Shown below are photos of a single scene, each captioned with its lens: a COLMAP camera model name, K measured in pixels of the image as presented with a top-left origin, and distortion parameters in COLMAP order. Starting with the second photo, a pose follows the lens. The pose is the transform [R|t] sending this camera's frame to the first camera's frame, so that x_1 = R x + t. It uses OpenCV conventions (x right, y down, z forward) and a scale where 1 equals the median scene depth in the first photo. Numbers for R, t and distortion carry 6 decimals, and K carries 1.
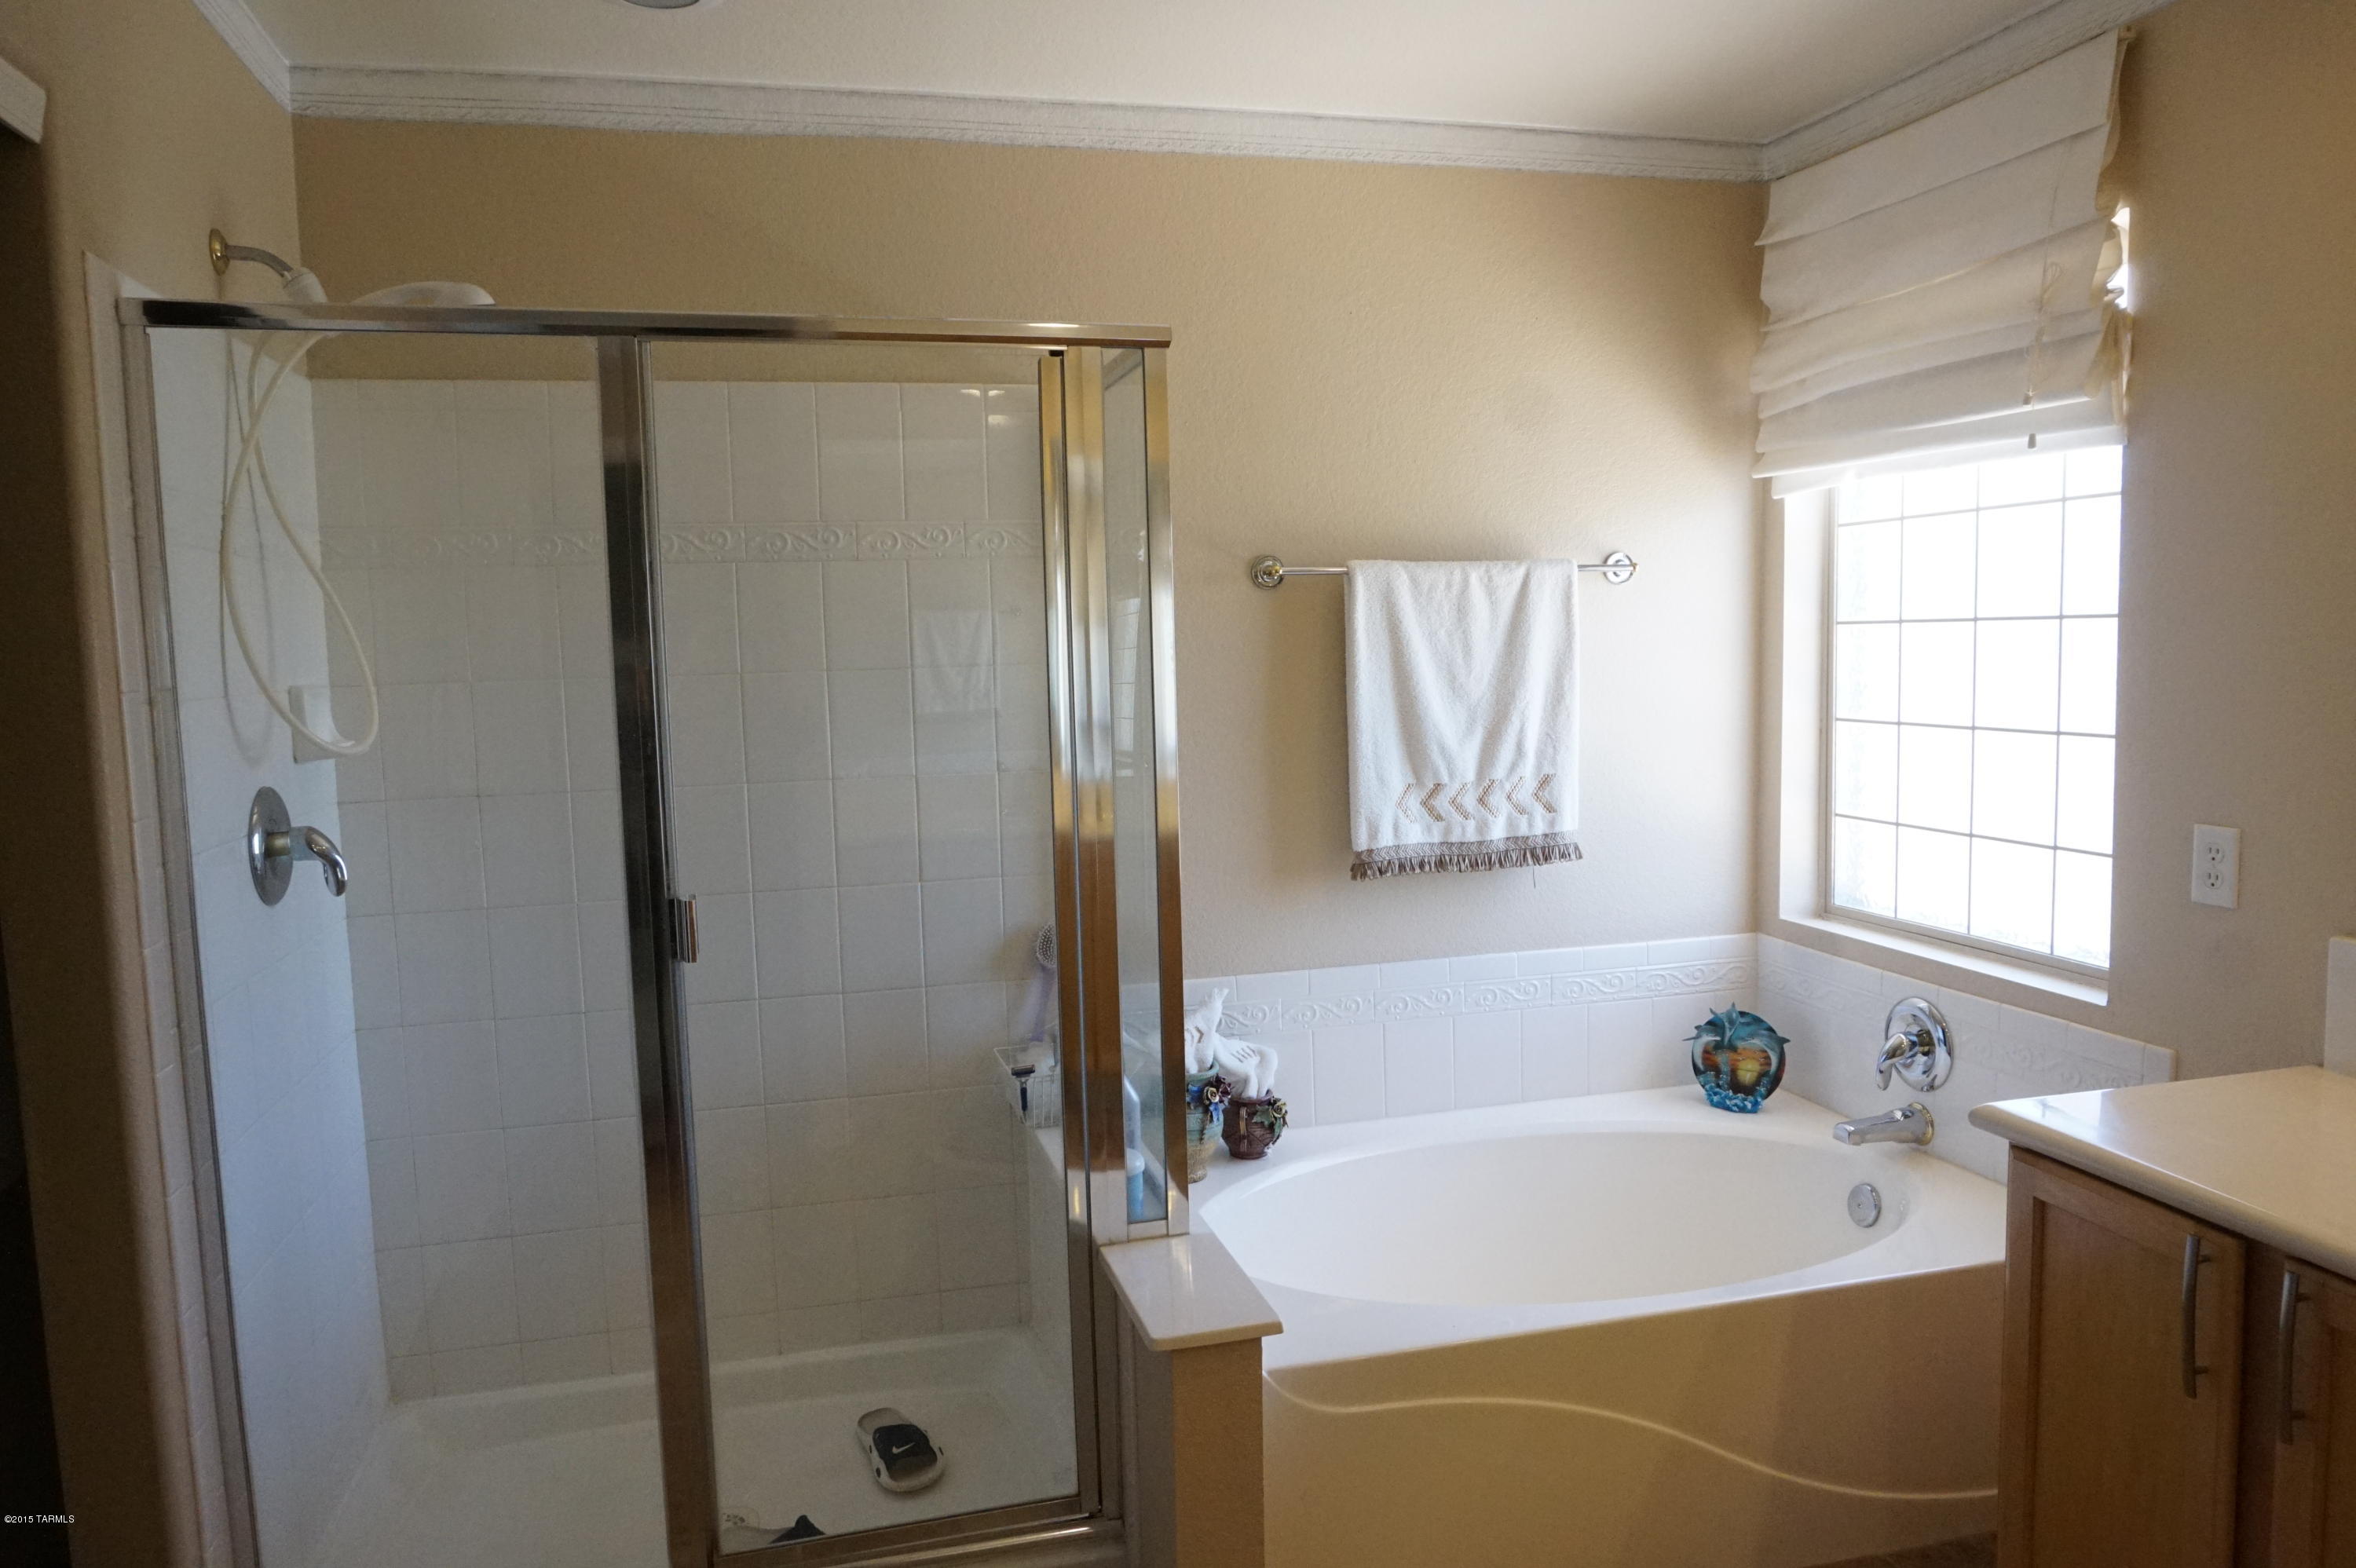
lens RADIAL K [[1592.8, 0, 1175.3], [0, 1592.8, 783.2], [0, 0, 1]] dist [-0.046981, 0.030723]
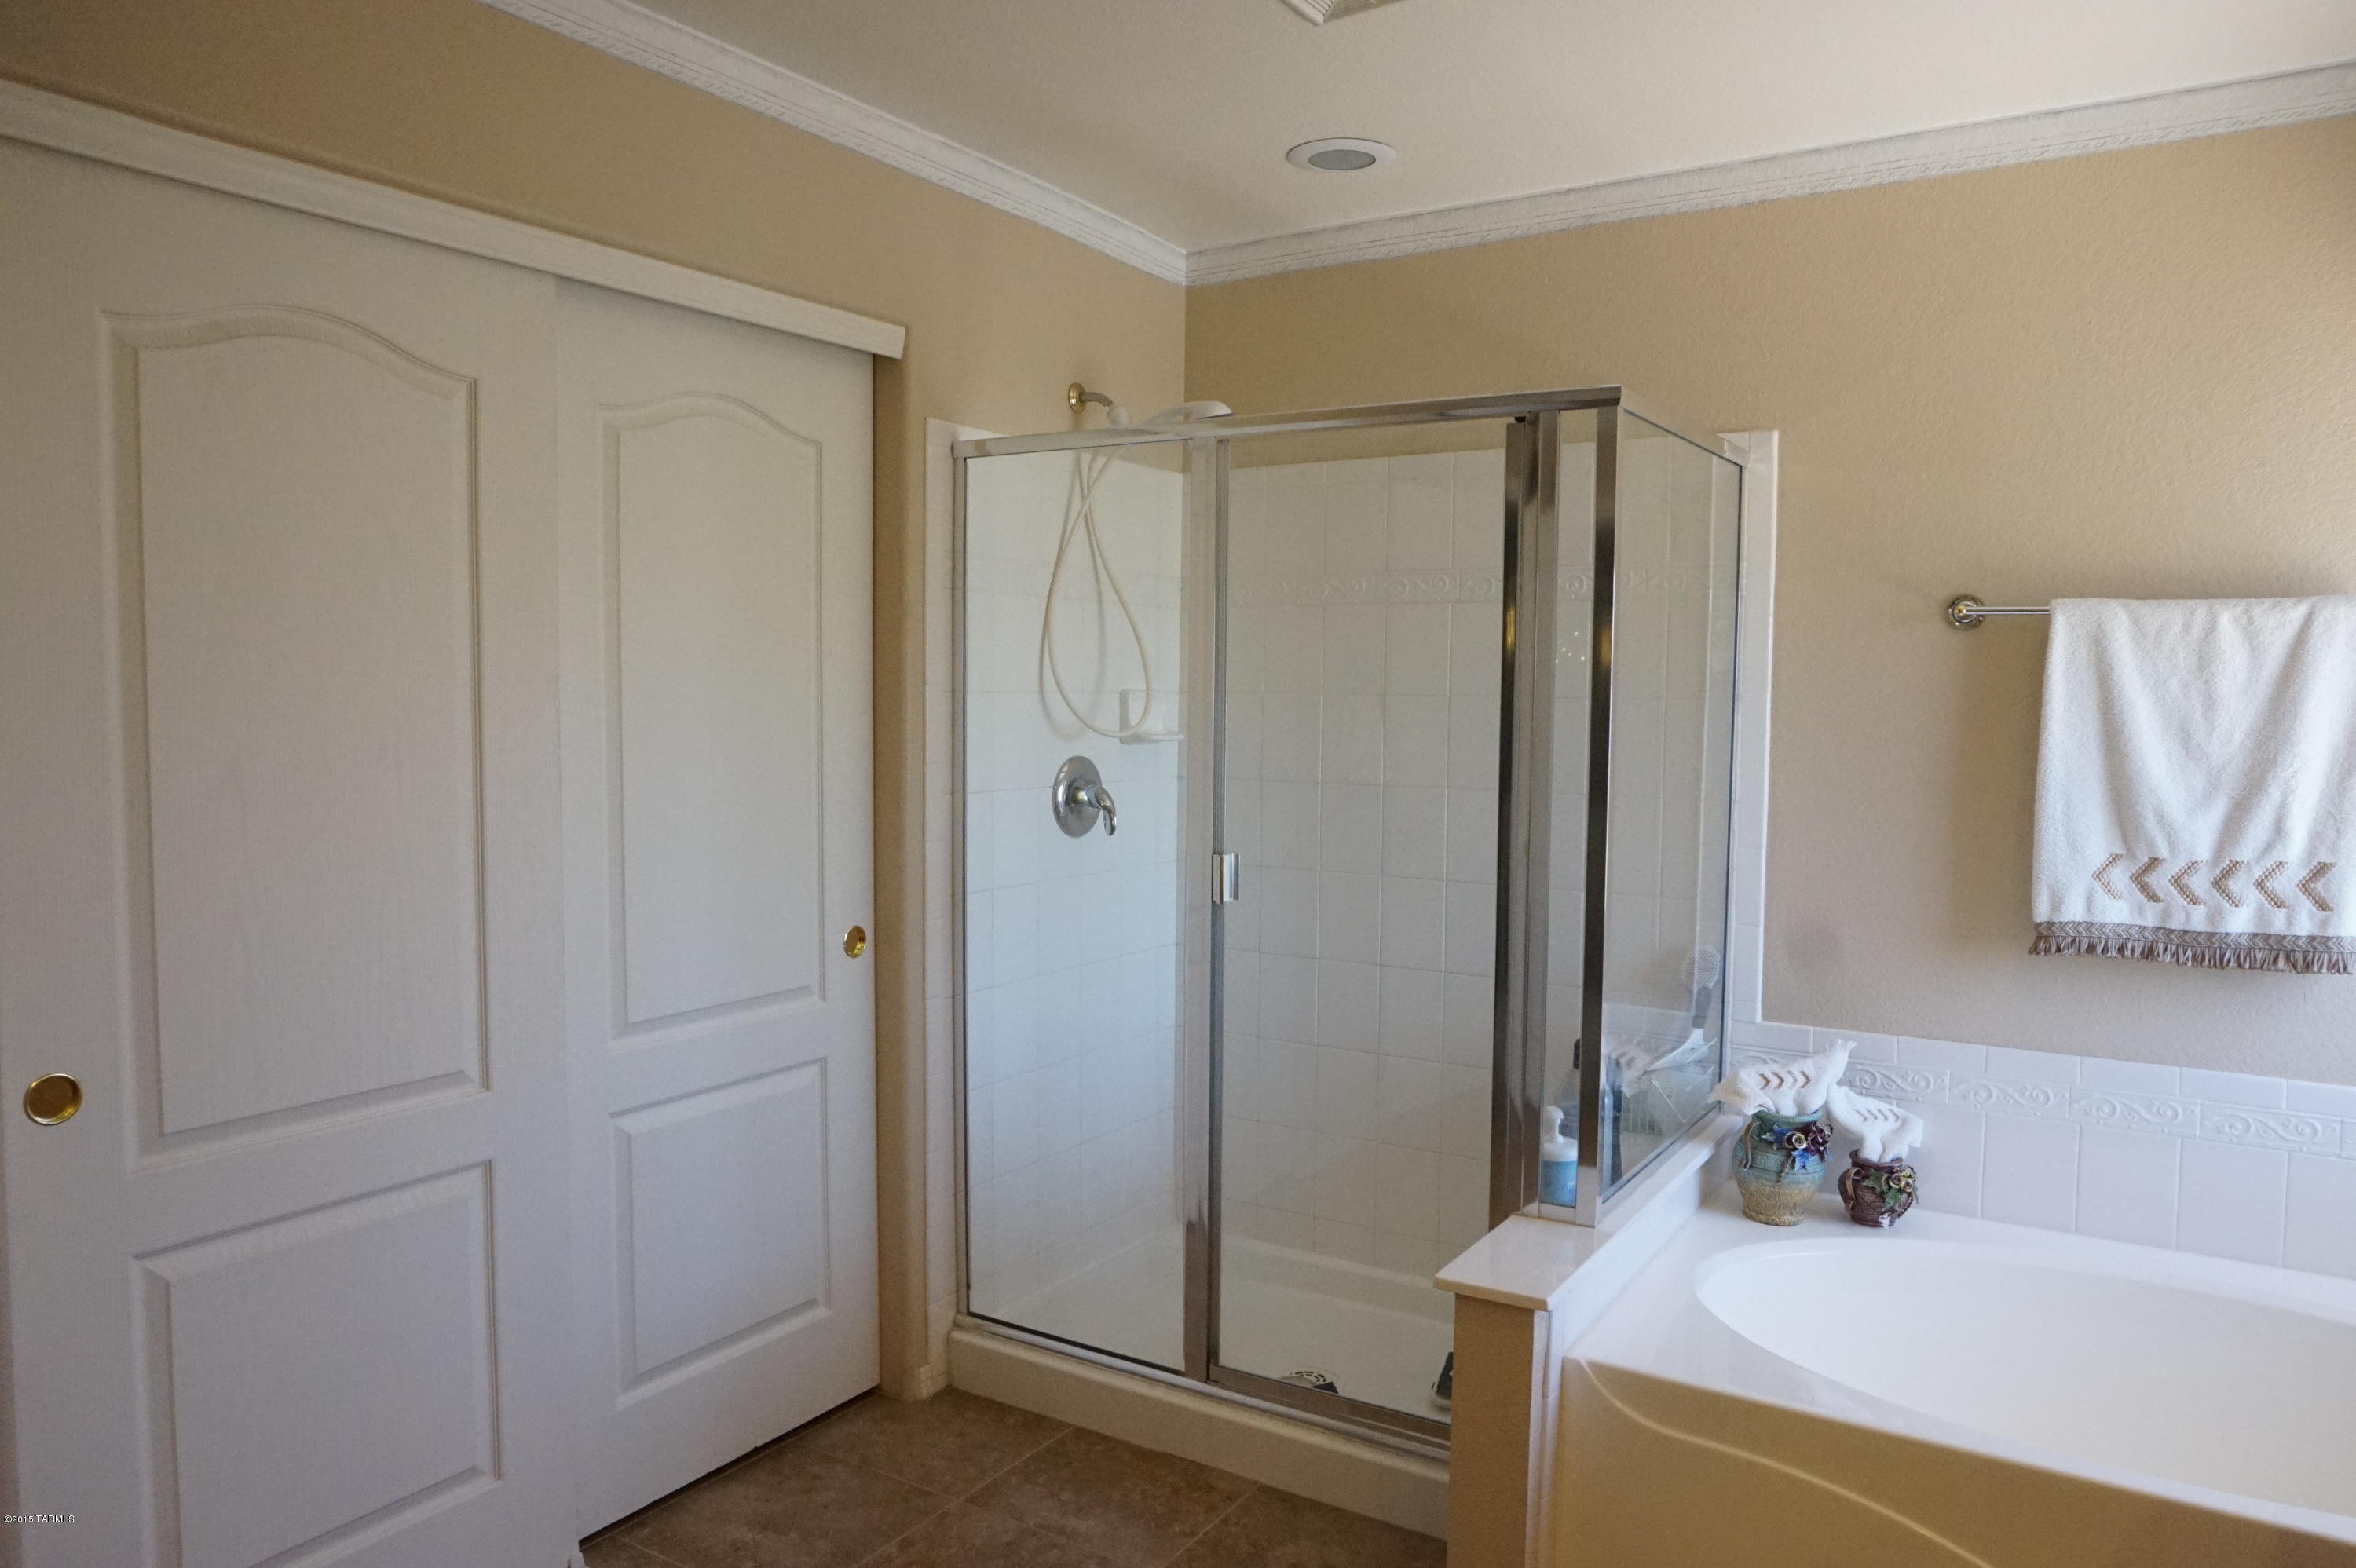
lens RADIAL K [[1592.8, 0, 1193.1], [0, 1592.8, 792.7], [0, 0, 1]] dist [-0.046981, 0.030723]
pose [[0.684921, 0.079646, -0.724251, 0.422766], [-0.093890, 0.995368, 0.020669, -0.003557], [0.722542, 0.053843, 0.689227, 0.038912]]
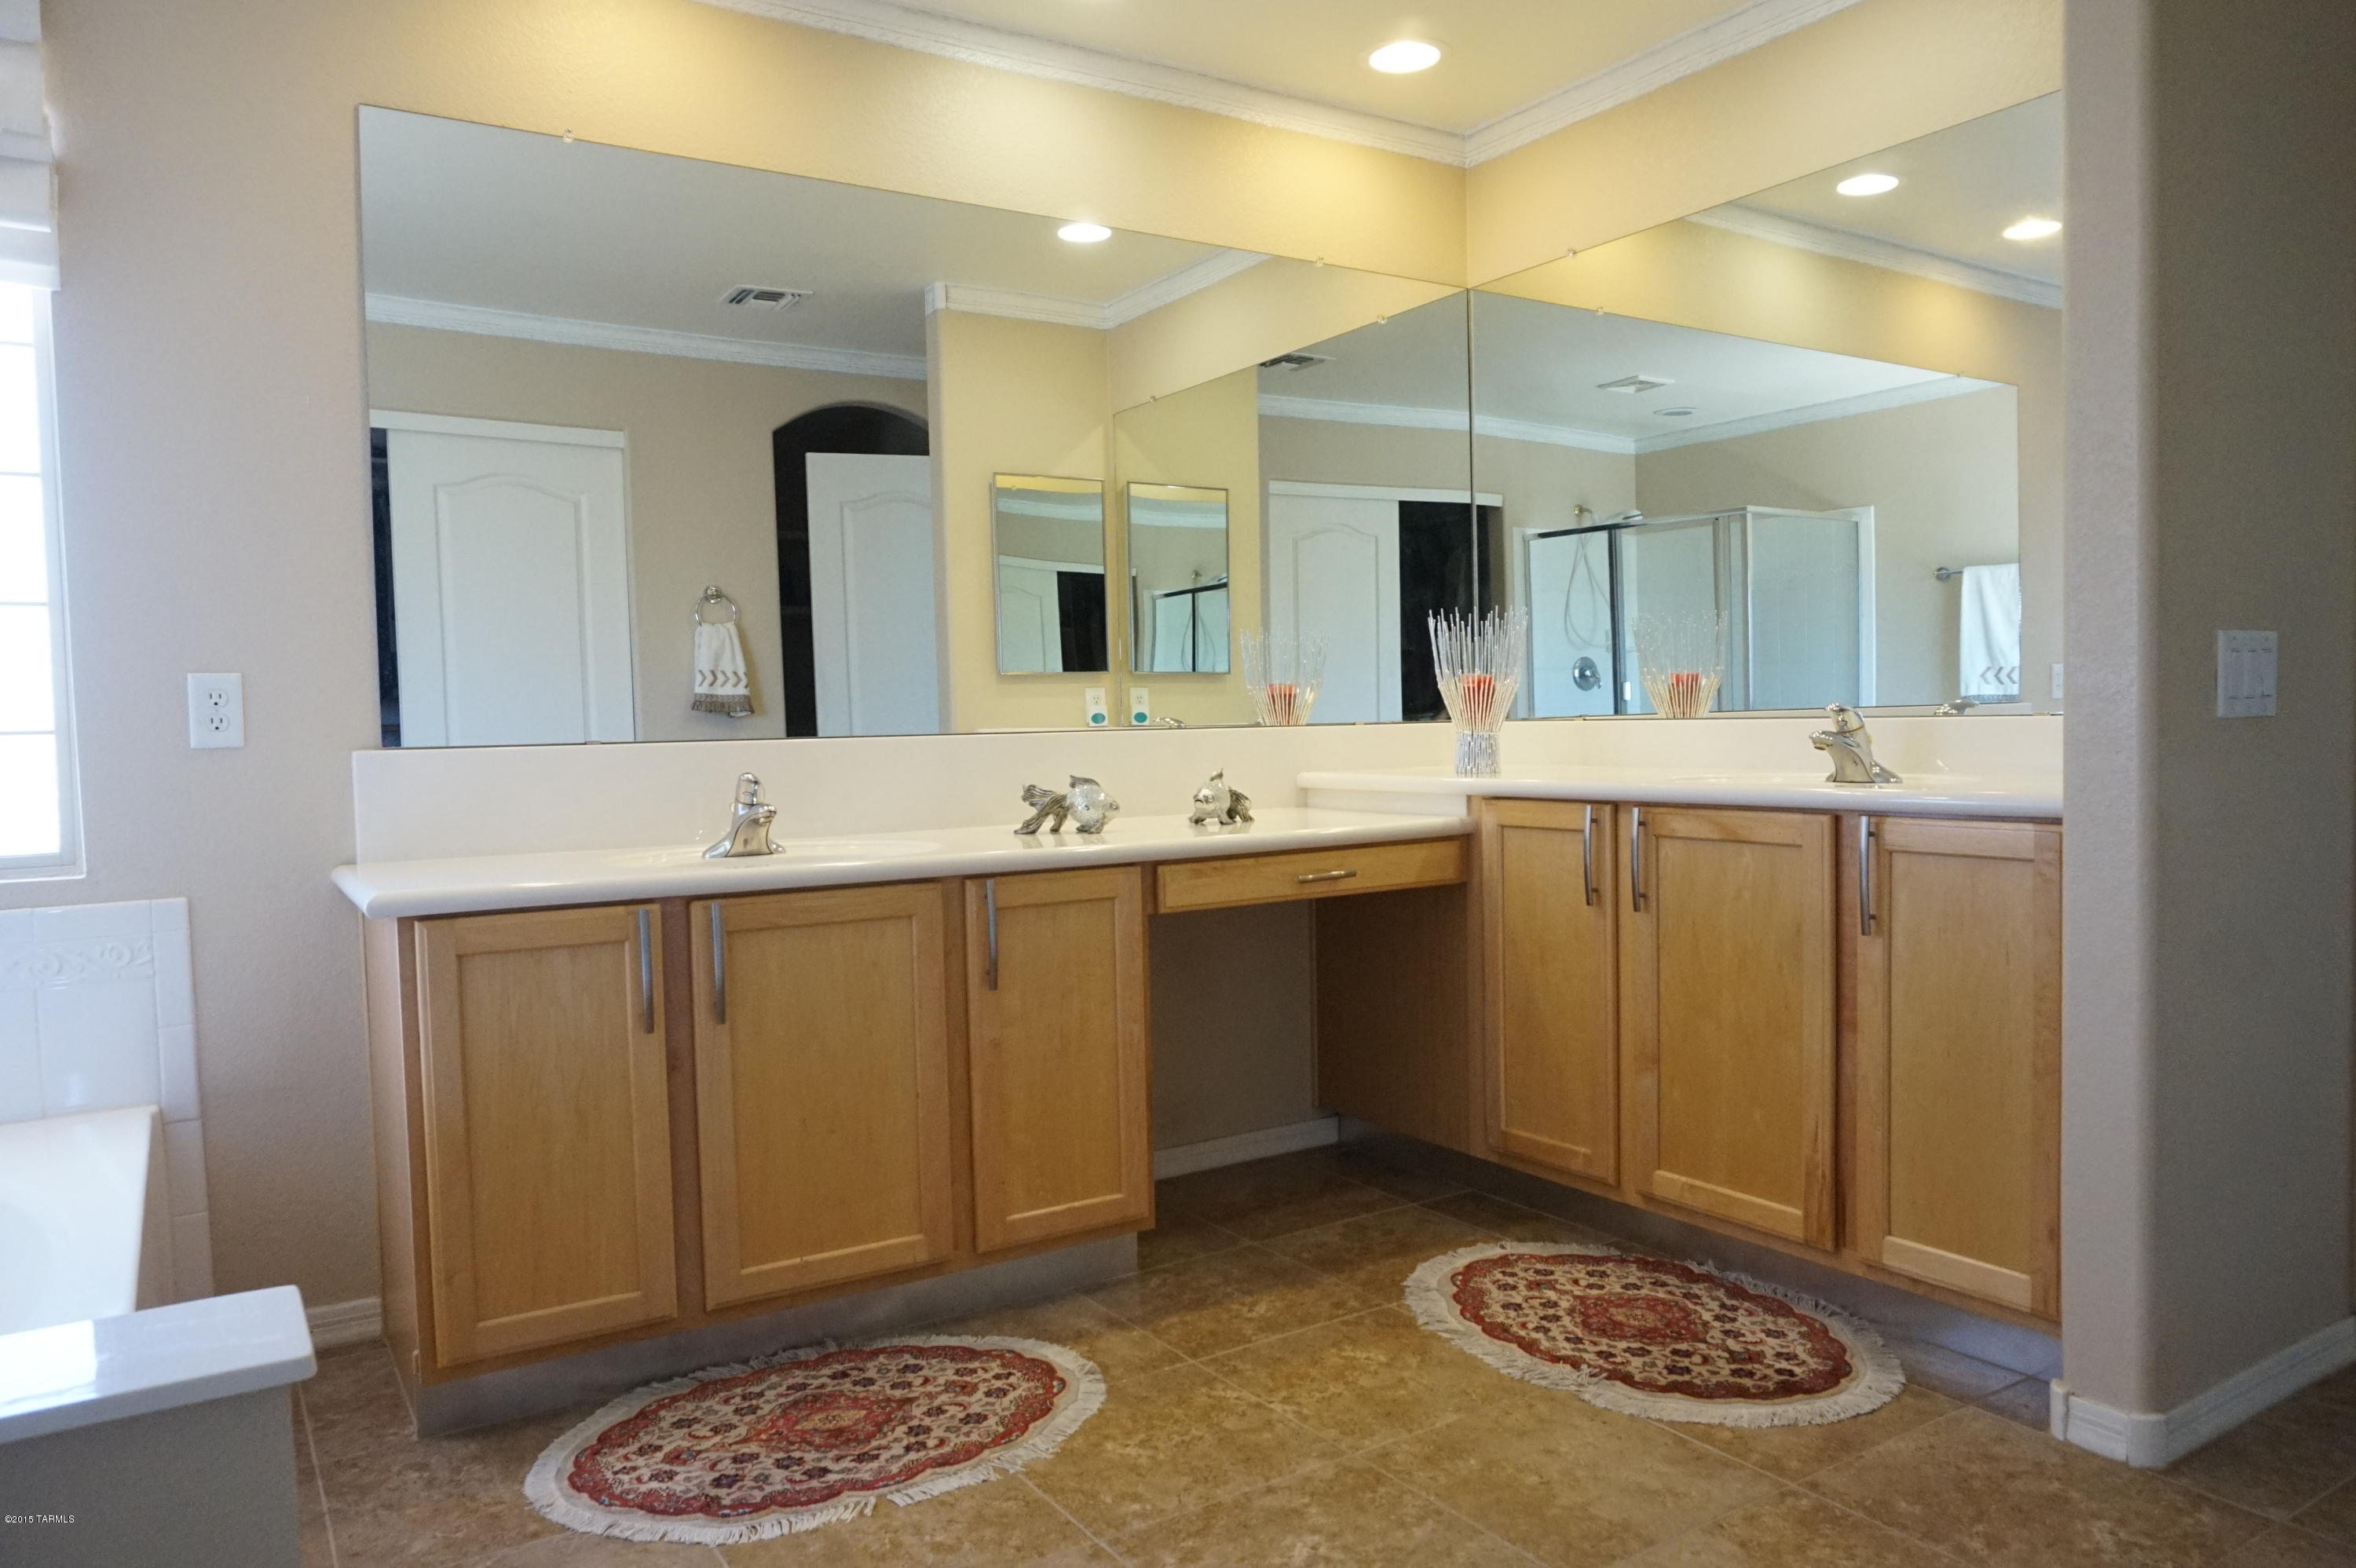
lens RADIAL K [[1592.8, 0, 1183.9], [0, 1592.8, 781.8], [0, 0, 1]] dist [-0.046981, 0.030723]
pose [[0.345700, 0.048538, -0.937089, 1.805778], [-0.085806, 0.996112, 0.019940, 0.209722], [0.934414, 0.073515, 0.348521, -0.778754]]
